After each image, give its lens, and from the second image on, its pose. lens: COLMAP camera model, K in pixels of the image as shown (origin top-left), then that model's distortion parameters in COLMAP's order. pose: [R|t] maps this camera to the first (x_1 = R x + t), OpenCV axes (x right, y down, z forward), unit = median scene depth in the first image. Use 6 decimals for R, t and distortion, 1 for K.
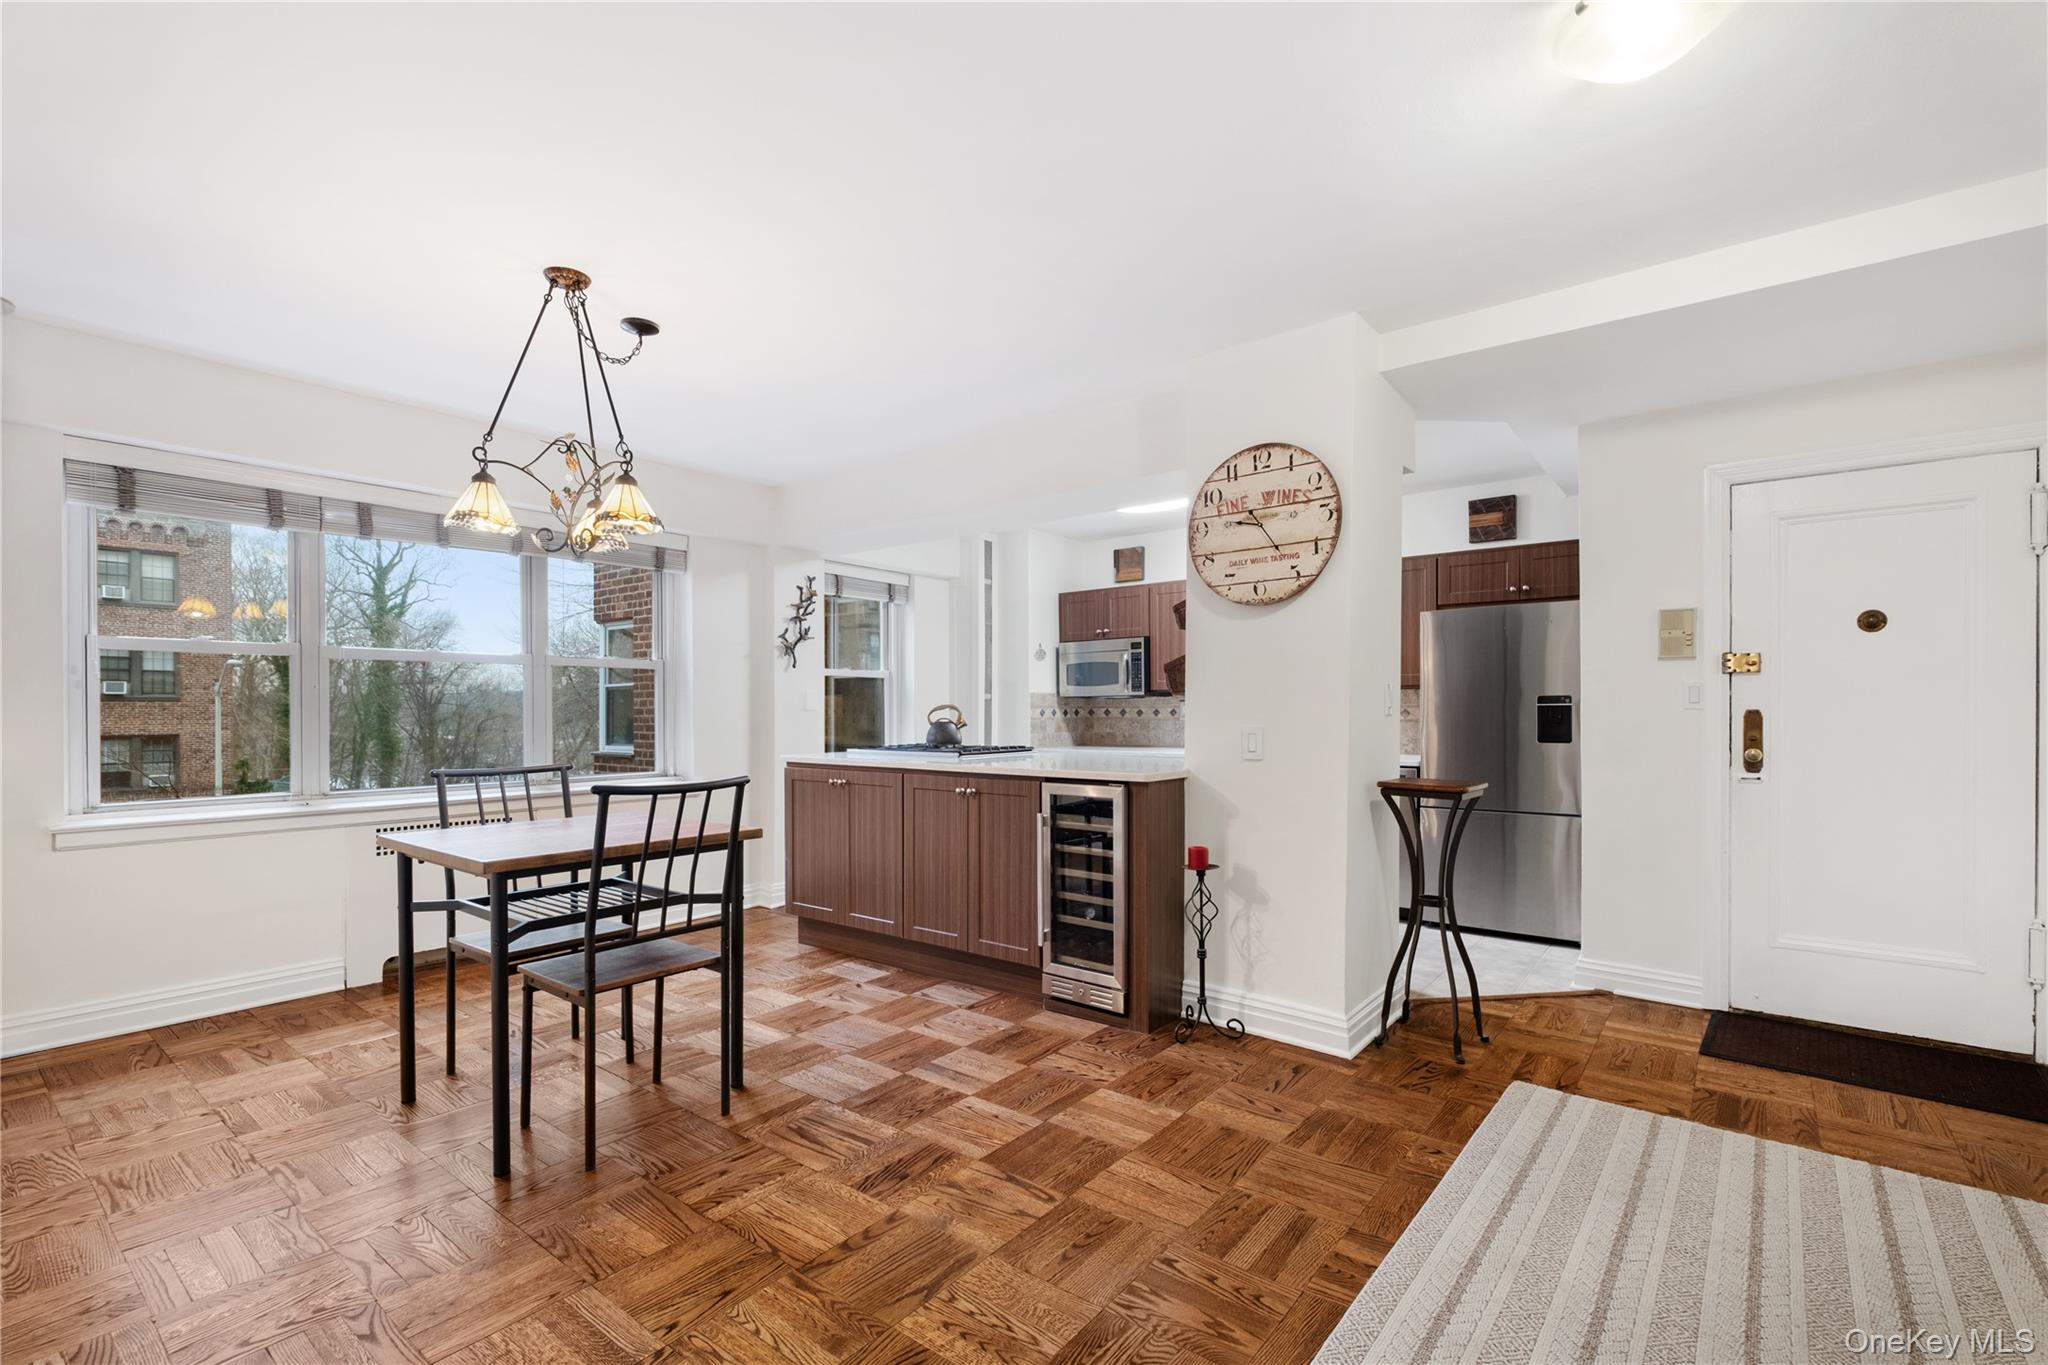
lens RADIAL K [[910.7, 0, 1003.5], [0, 910.7, 702.7], [0, 0, 1]] dist [0.018438, -0.012525]
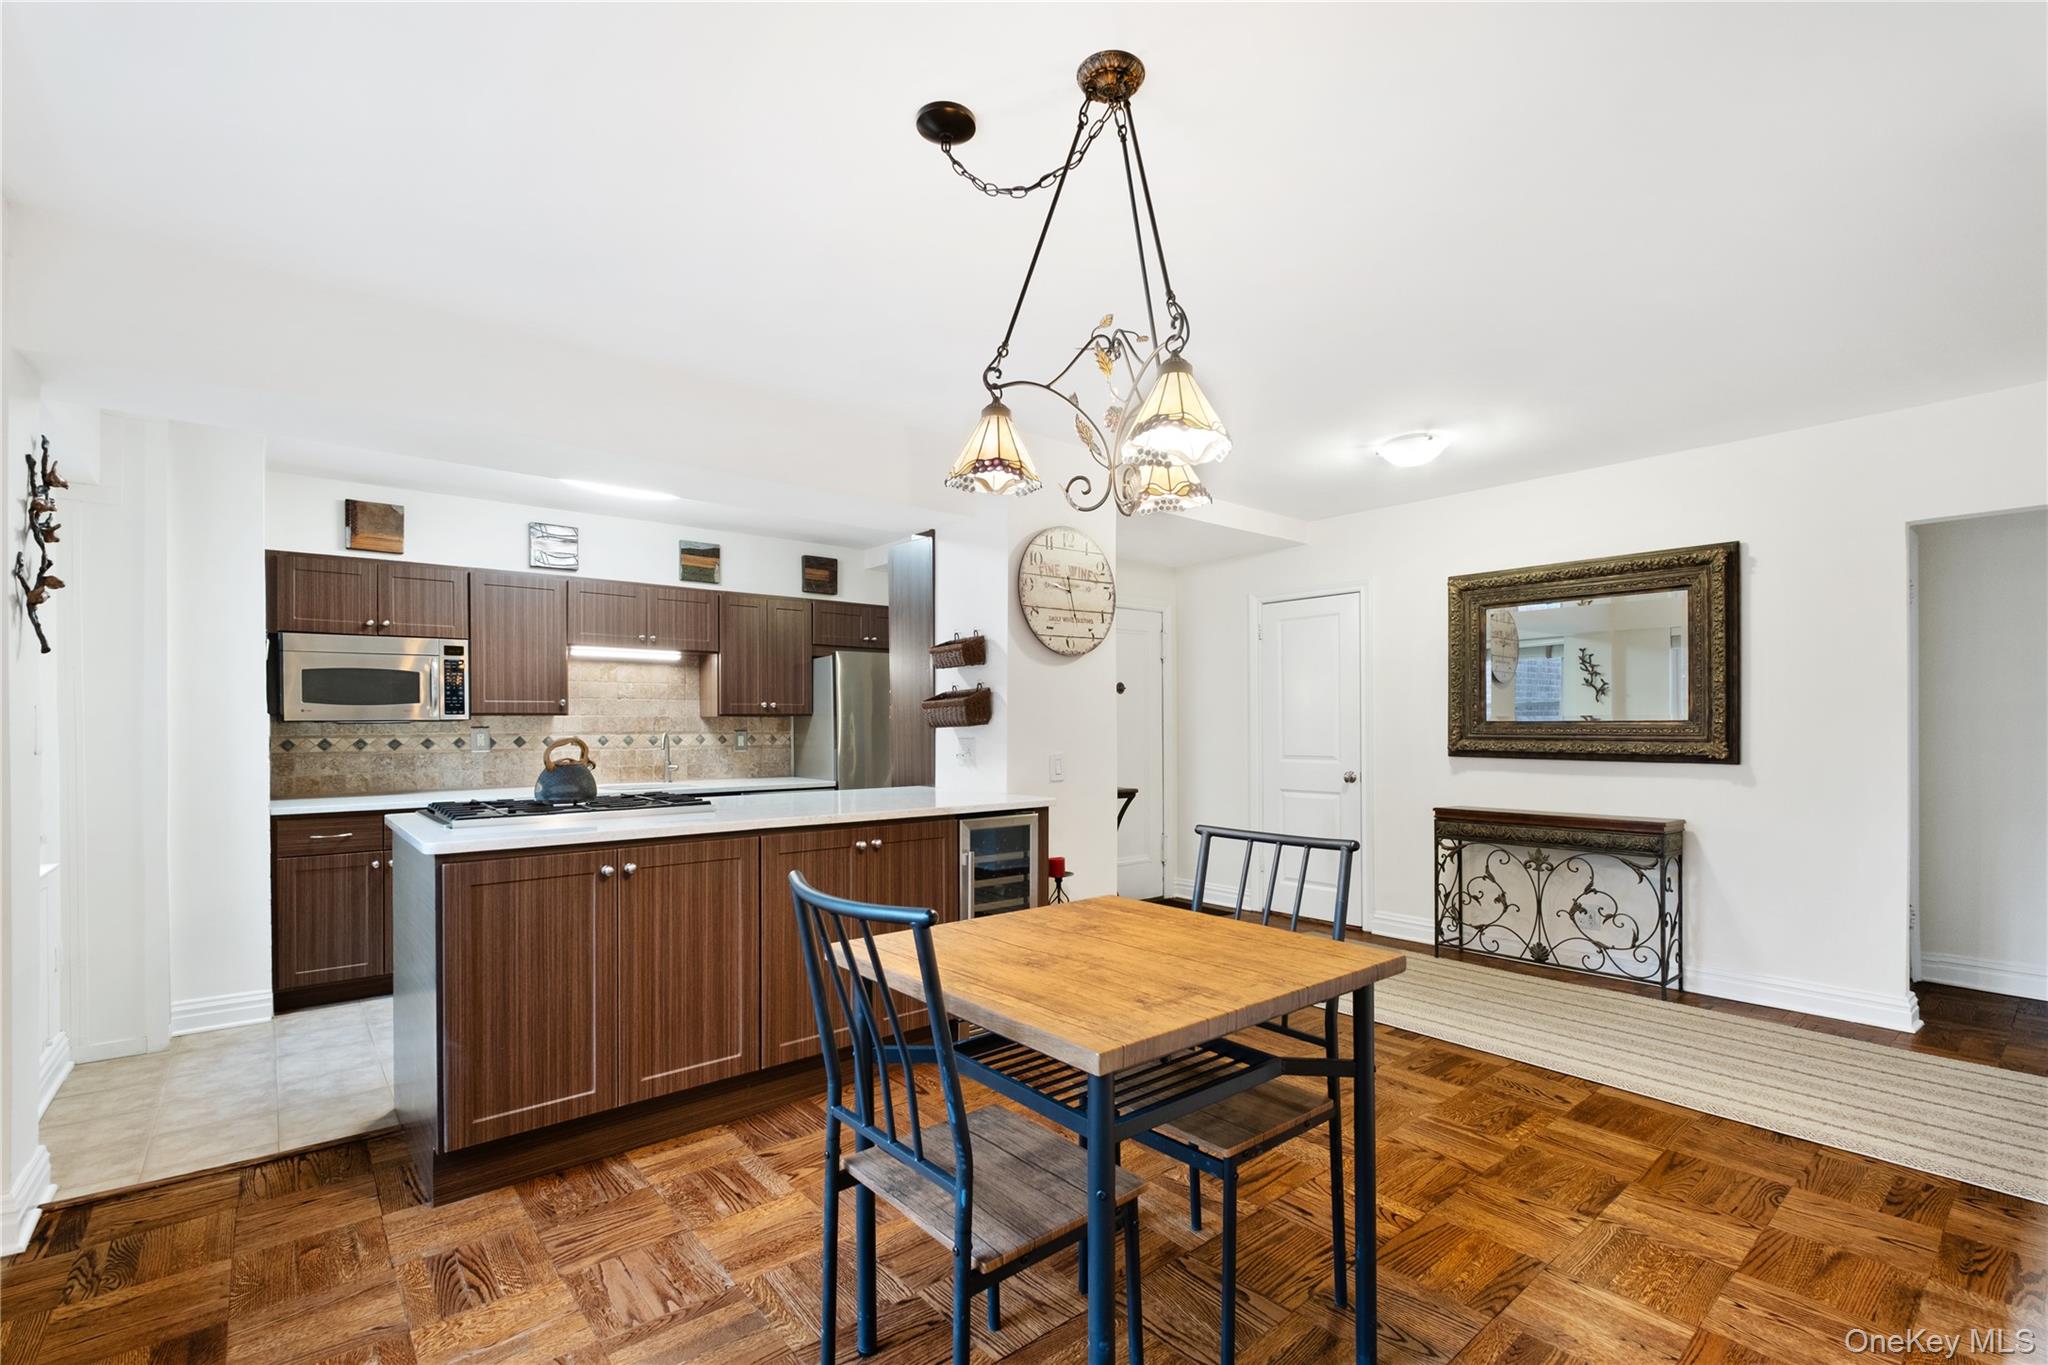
lens RADIAL K [[916.7, 0, 1050.9], [0, 916.7, 726.2], [0, 0, 1]] dist [0.003445, -0.000192]
pose [[0.167051, -0.001208, 0.985947, -0.759229], [-0.003894, 0.999991, 0.001885, -0.010201], [-0.985940, -0.004154, 0.167045, 0.649601]]
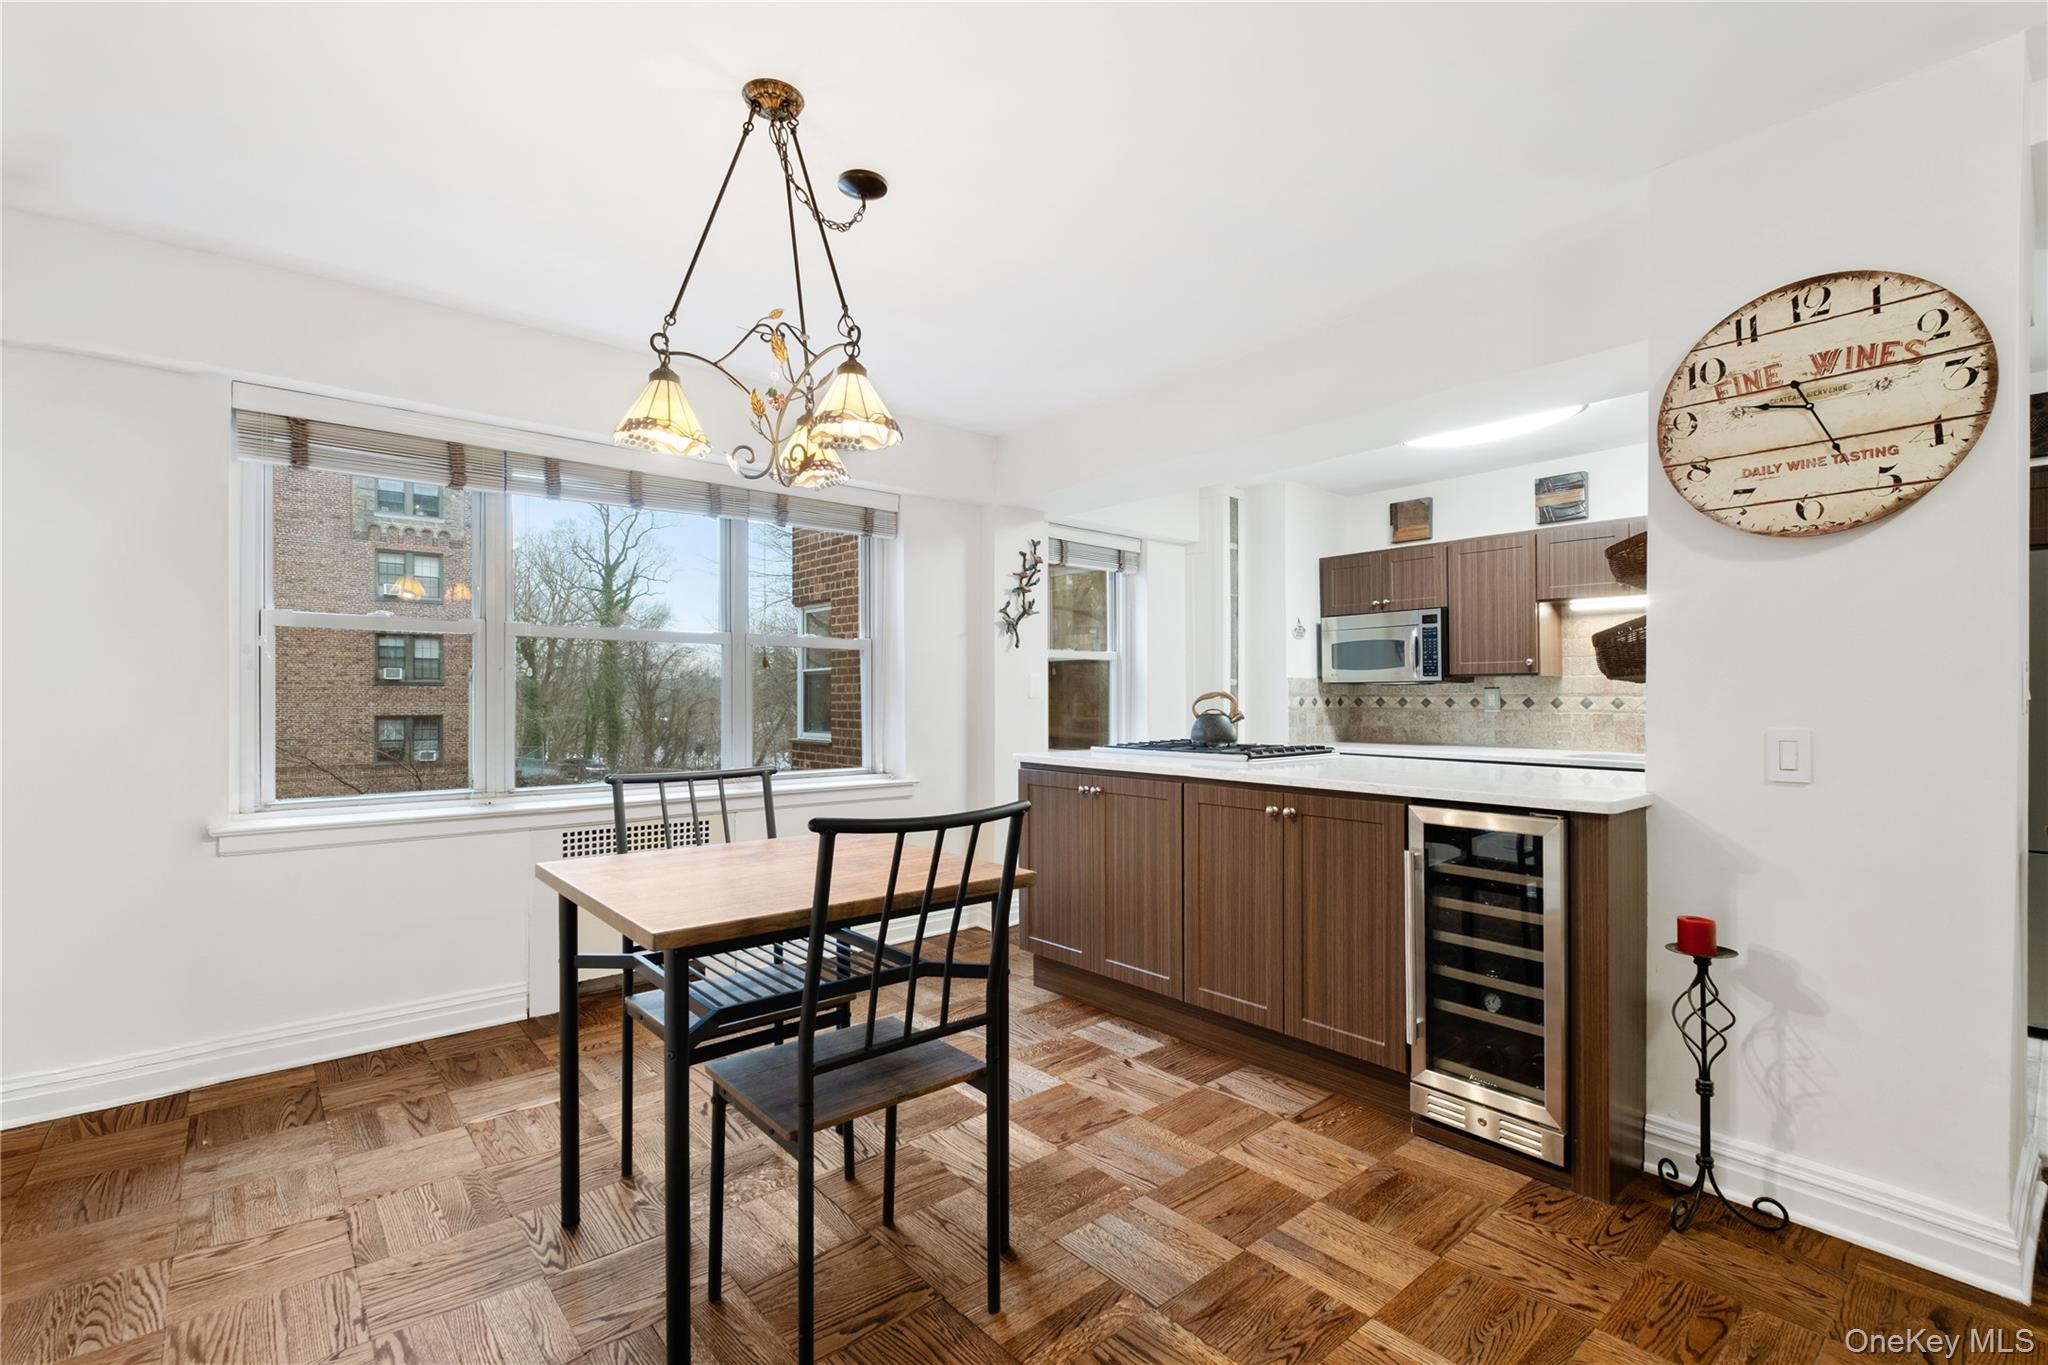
lens RADIAL K [[901.3, 0, 1010.2], [0, 901.3, 689.4], [0, 0, 1]] dist [0.017834, -0.012276]
pose [[0.983801, 0.003467, -0.179231, -0.116599], [-0.003426, 0.999994, 0.000538, 0.000040], [0.179232, 0.000084, 0.983807, 0.236342]]
